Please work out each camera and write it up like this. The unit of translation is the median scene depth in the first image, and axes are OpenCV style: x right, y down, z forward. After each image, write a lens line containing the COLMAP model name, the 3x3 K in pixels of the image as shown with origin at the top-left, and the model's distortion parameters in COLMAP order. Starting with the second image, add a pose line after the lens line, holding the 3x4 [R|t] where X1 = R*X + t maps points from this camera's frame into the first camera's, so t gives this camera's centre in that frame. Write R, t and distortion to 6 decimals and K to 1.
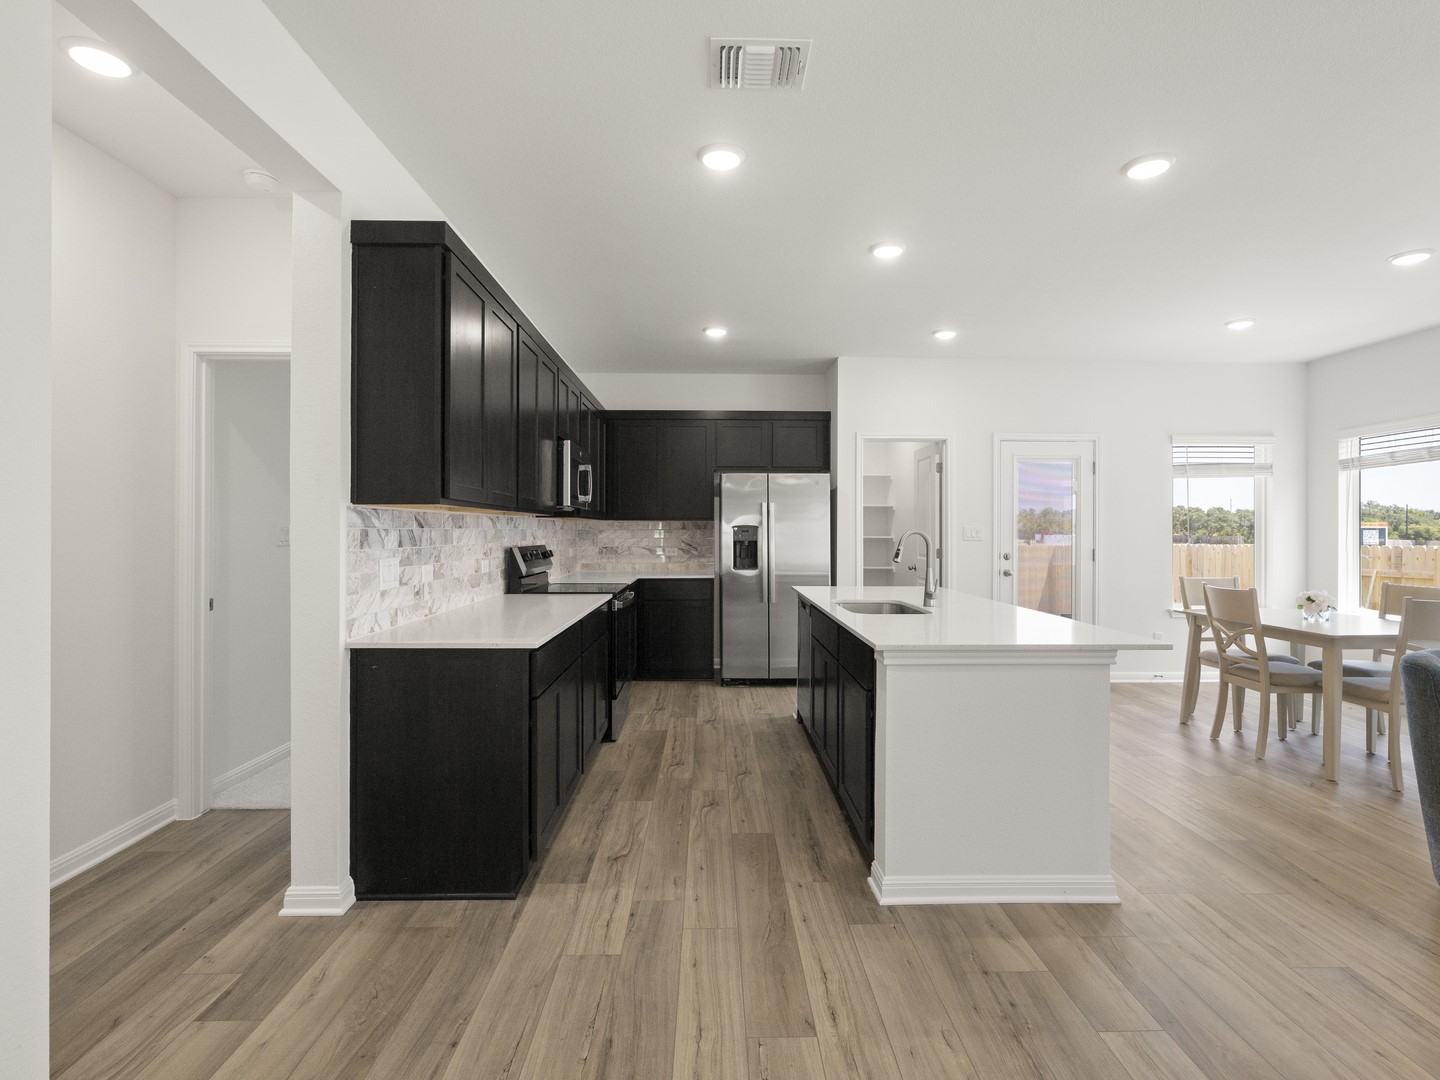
lens RADIAL K [[717.4, 0, 727.2], [0, 717.4, 531.4], [0, 0, 1]] dist [-0.005774, 0.000245]
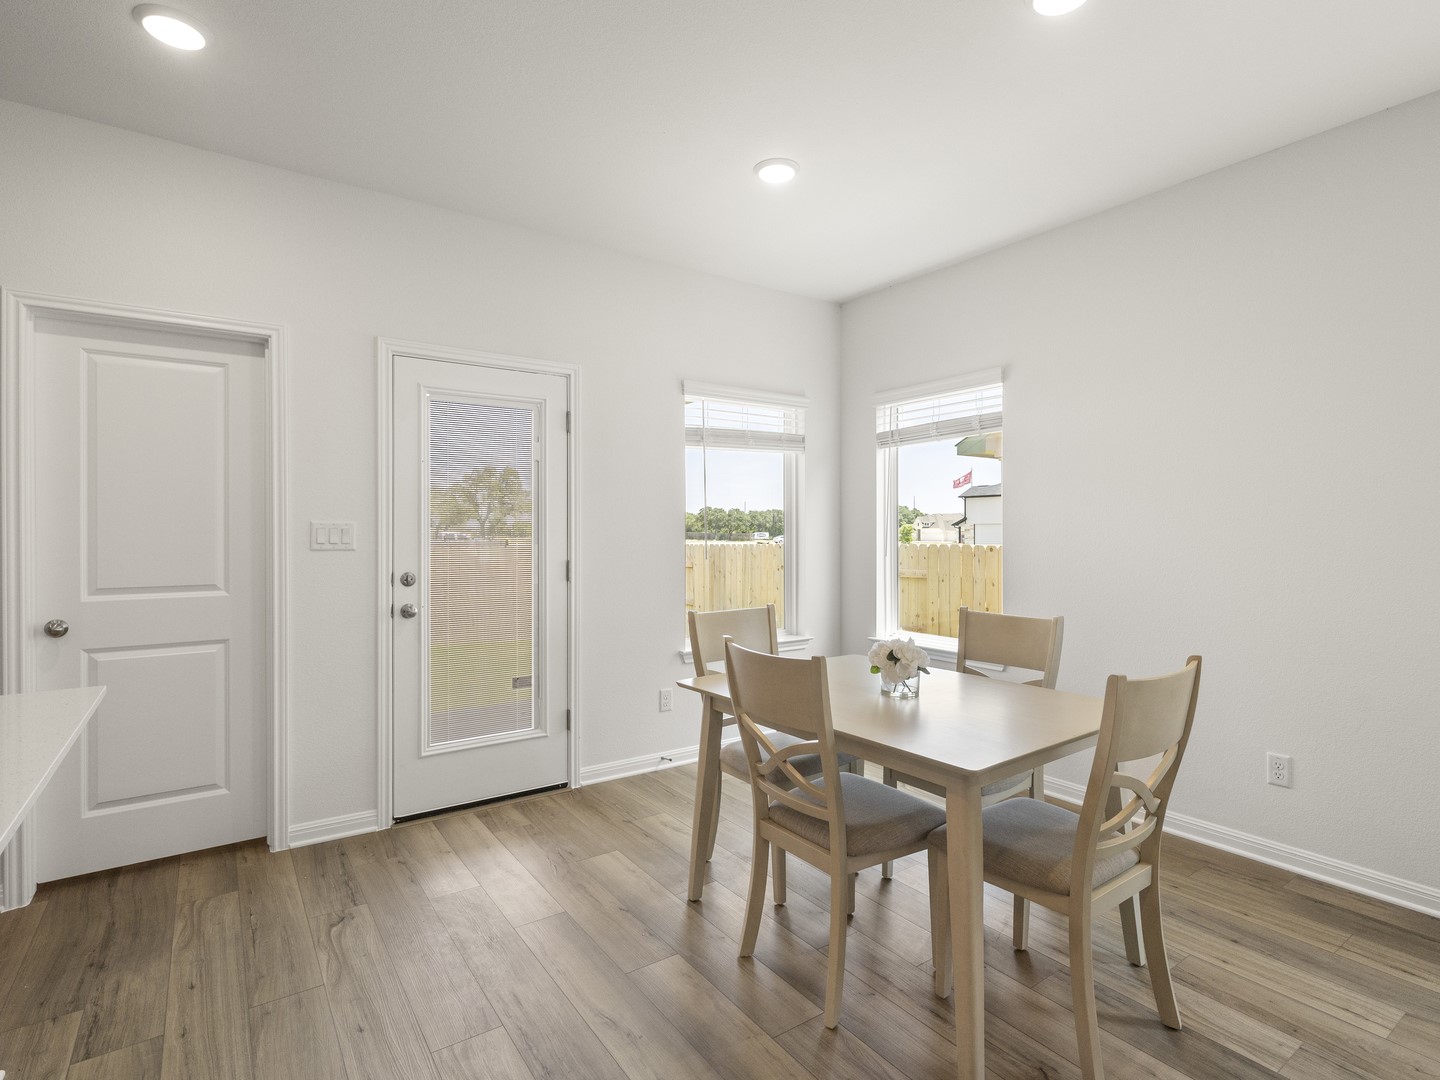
lens RADIAL K [[729.3, 0, 722.2], [0, 729.3, 531.7], [0, 0, 1]] dist [-0.001820, 0.000722]
pose [[0.835178, -0.004866, 0.549959, 0.405247], [0.003645, 0.999988, 0.003314, -0.000520], [-0.549968, -0.000763, 0.835185, 0.607552]]
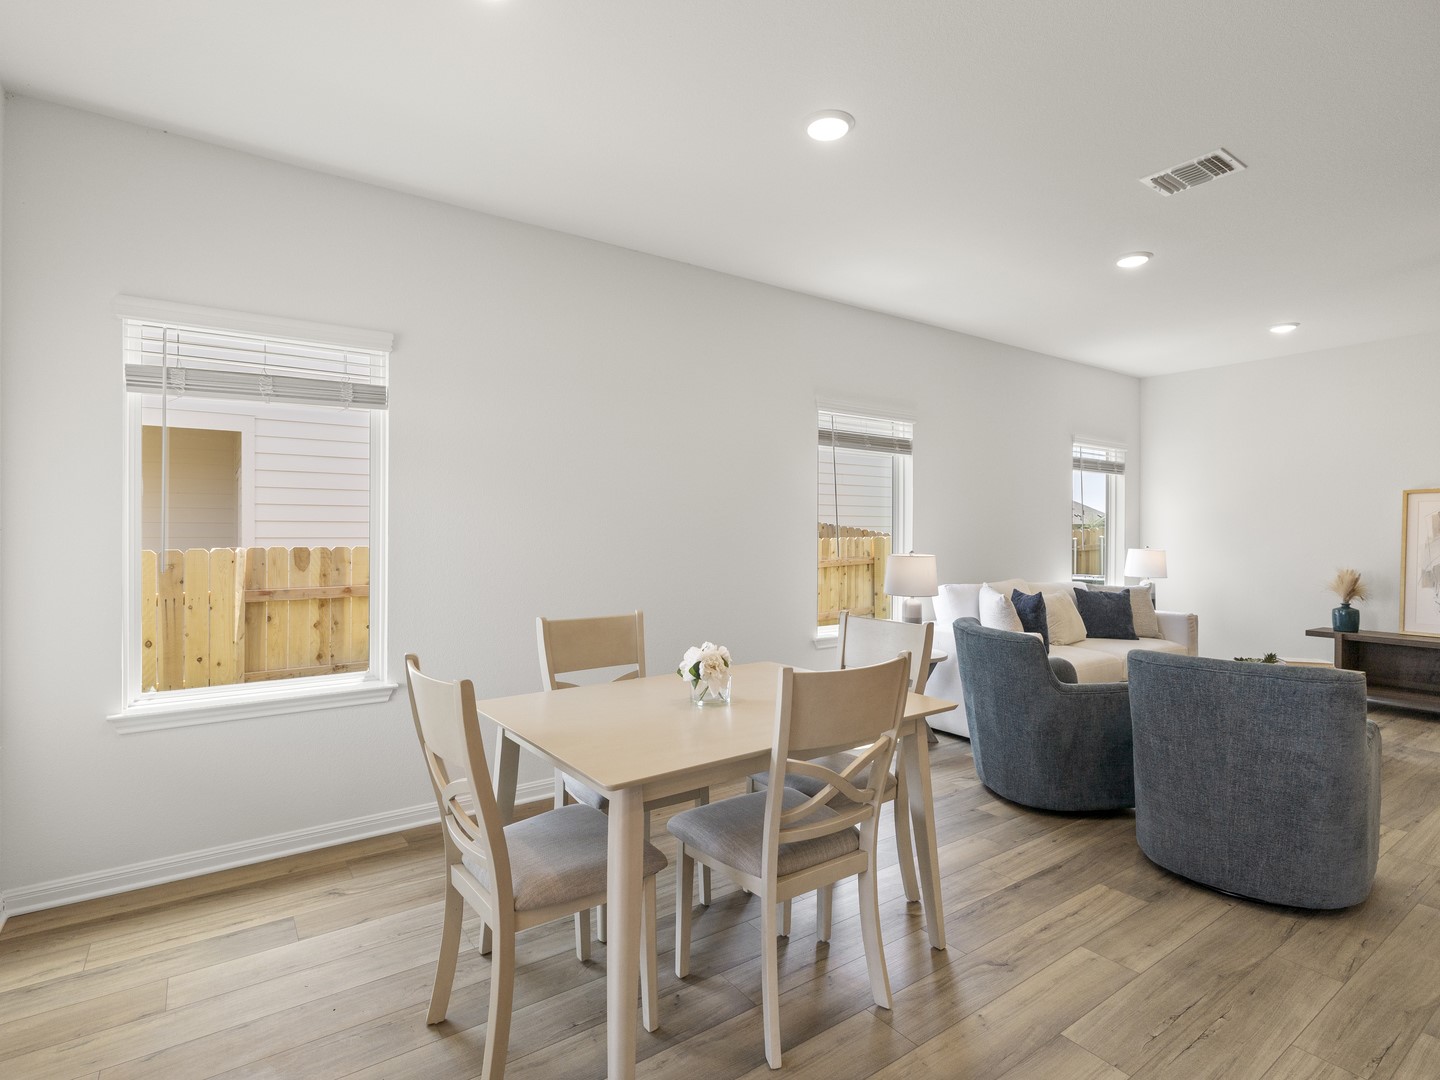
lens RADIAL K [[729.3, 0, 722.2], [0, 729.3, 531.7], [0, 0, 1]] dist [-0.001820, 0.000722]
pose [[-0.559082, -0.006719, 0.829085, 0.383913], [-0.004411, 0.999977, 0.005130, -0.001753], [-0.829101, -0.000789, -0.559099, 1.274639]]
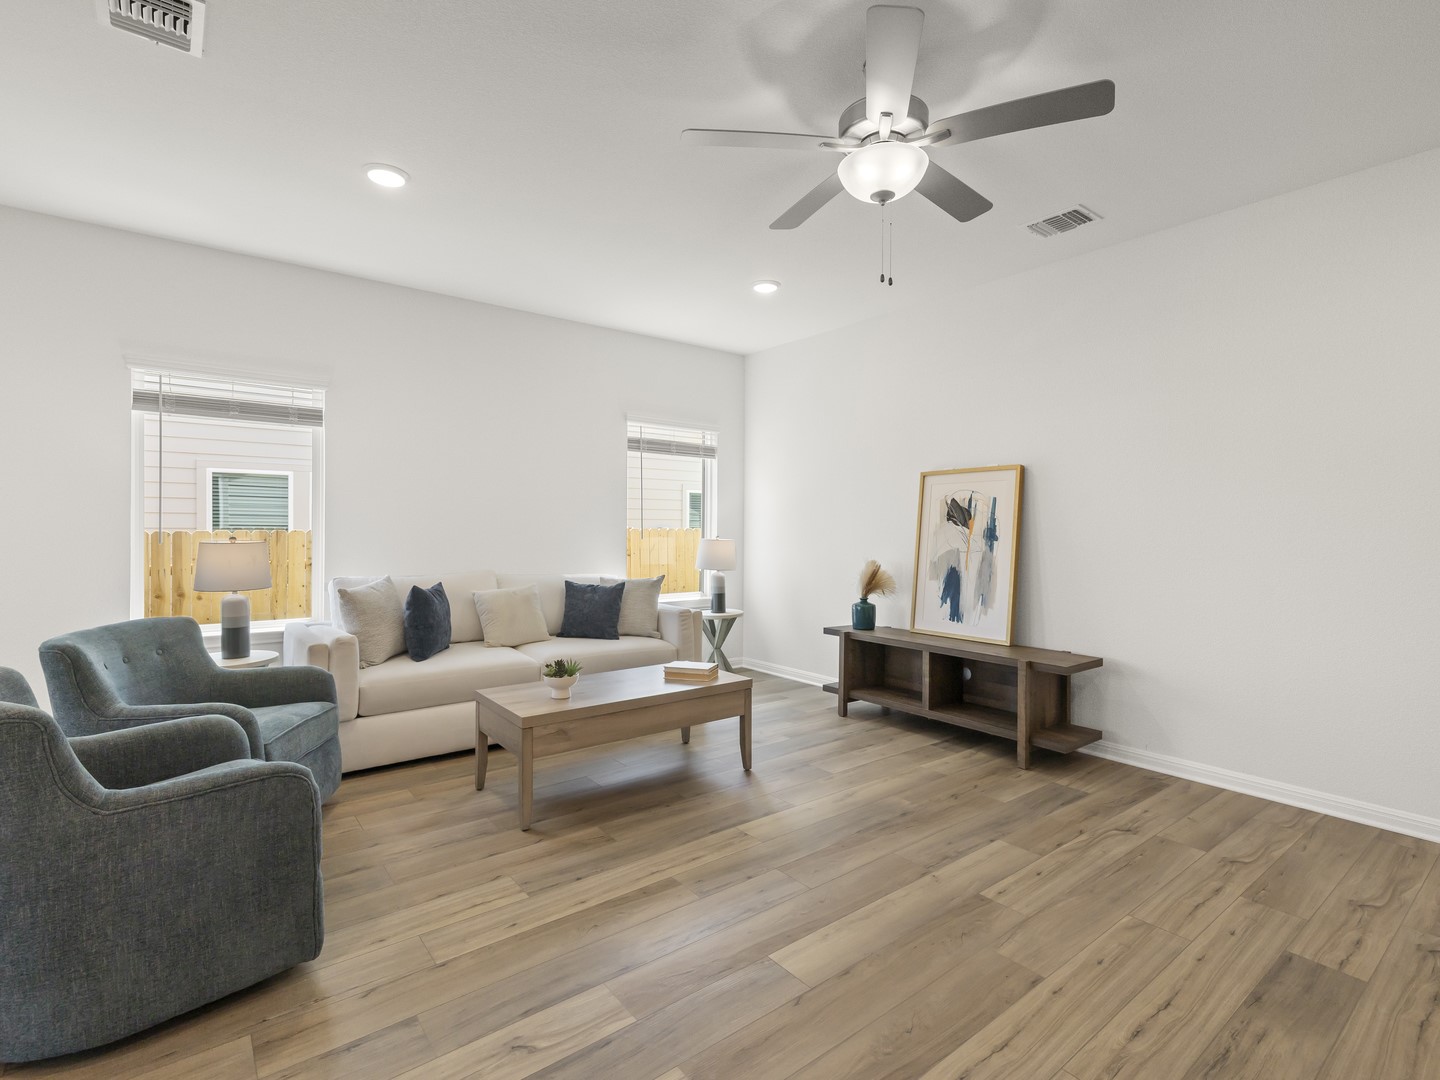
lens RADIAL K [[701.0, 0, 725.5], [0, 701.0, 531.0], [0, 0, 1]] dist [0.004300, 0.000530]
pose [[-0.596548, -0.008682, 0.802531, 0.079177], [-0.005730, 0.999962, 0.006559, 0.013693], [-0.802557, -0.000686, -0.596575, 0.506072]]
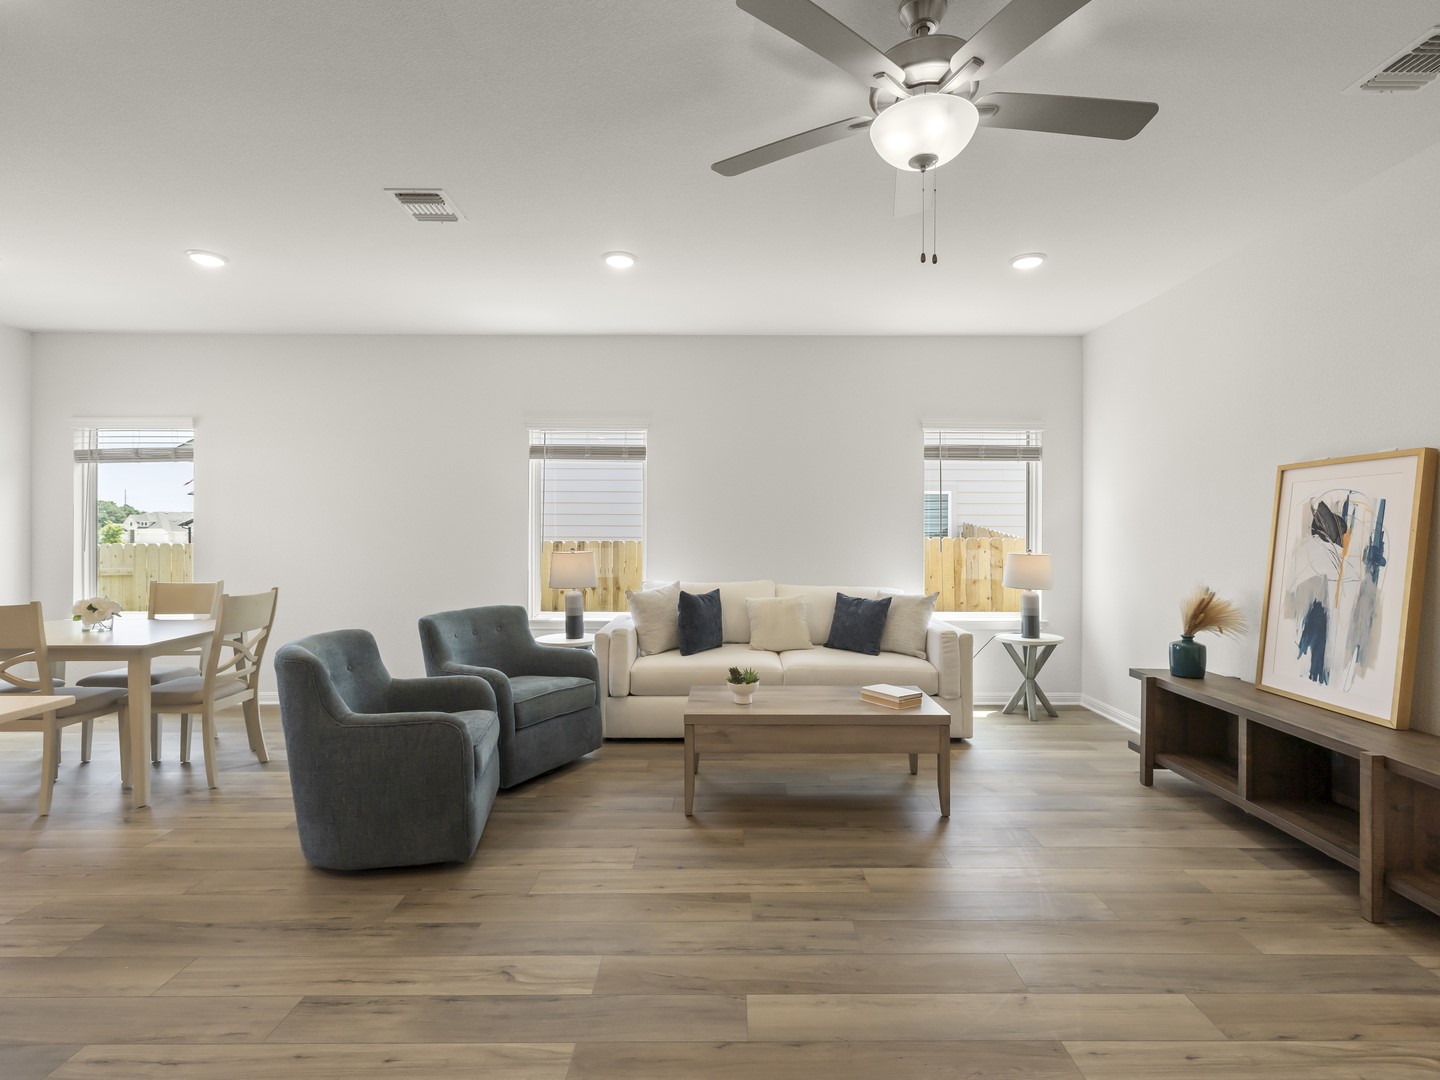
lens RADIAL K [[701.0, 0, 725.5], [0, 701.0, 531.0], [0, 0, 1]] dist [0.004300, 0.000530]
pose [[0.024598, -0.001674, 0.999696, -0.017151], [-0.001223, 0.999998, 0.001705, -0.000306], [-0.999697, -0.001265, 0.024596, 0.209178]]
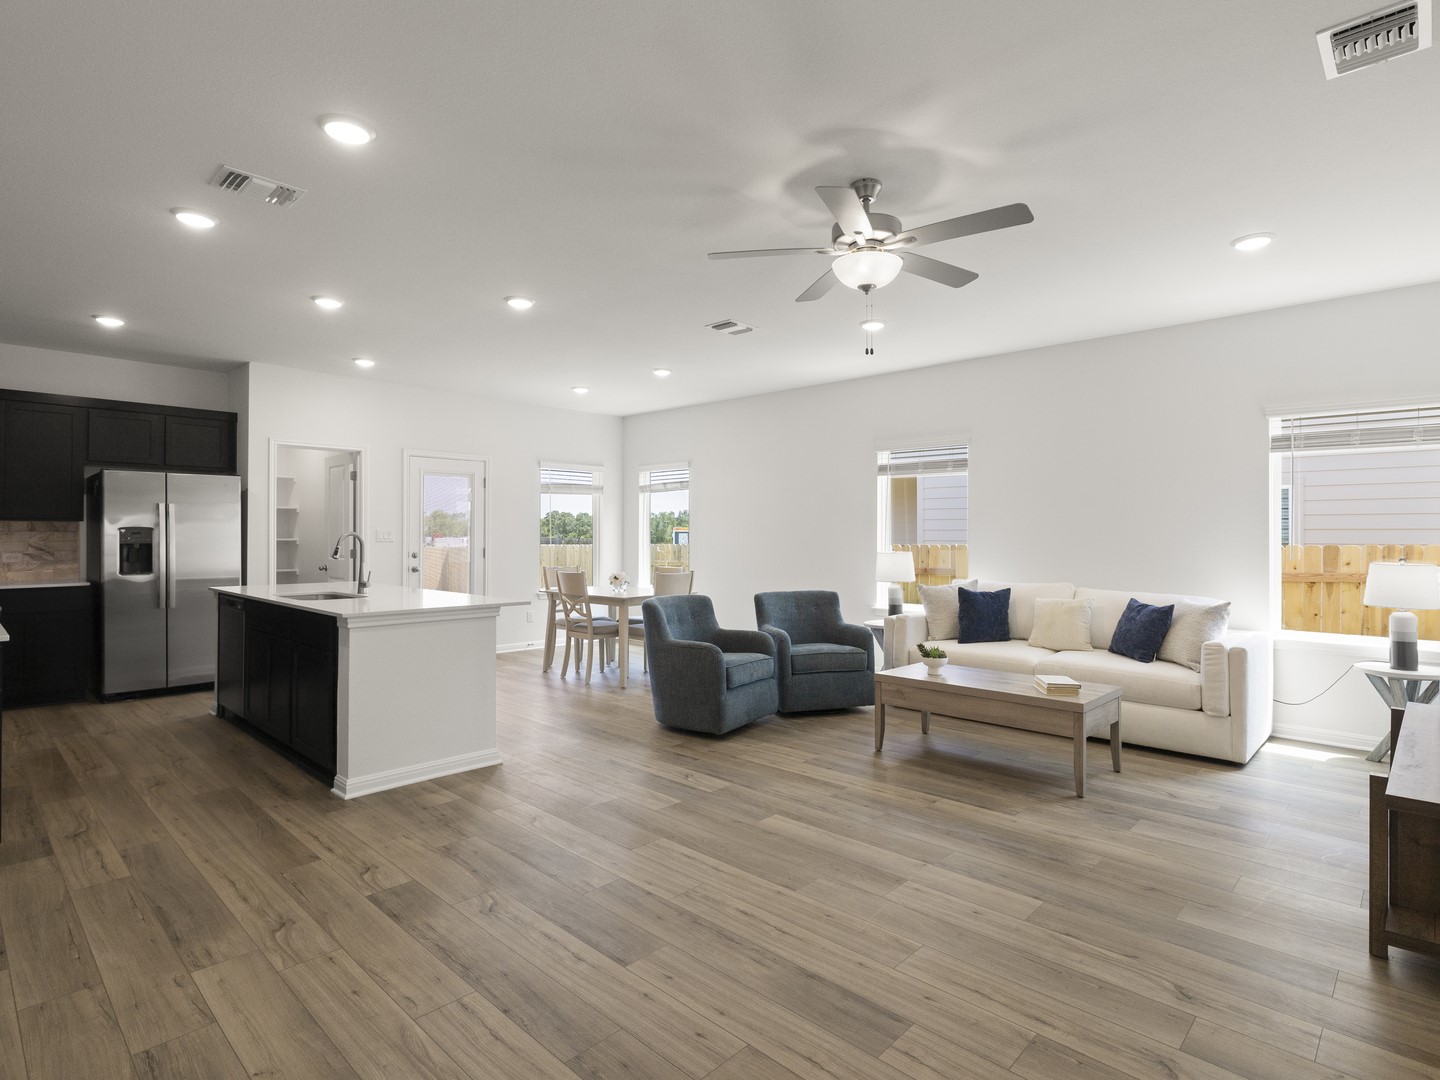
lens RADIAL K [[760.5, 0, 724.0], [0, 760.5, 531.4], [0, 0, 1]] dist [0.001191, 0.001249]
pose [[0.709724, 0.003230, 0.704472, -0.175659], [-0.000708, 0.999992, -0.003872, 0.000750], [-0.704479, 0.002250, 0.709721, -0.327994]]
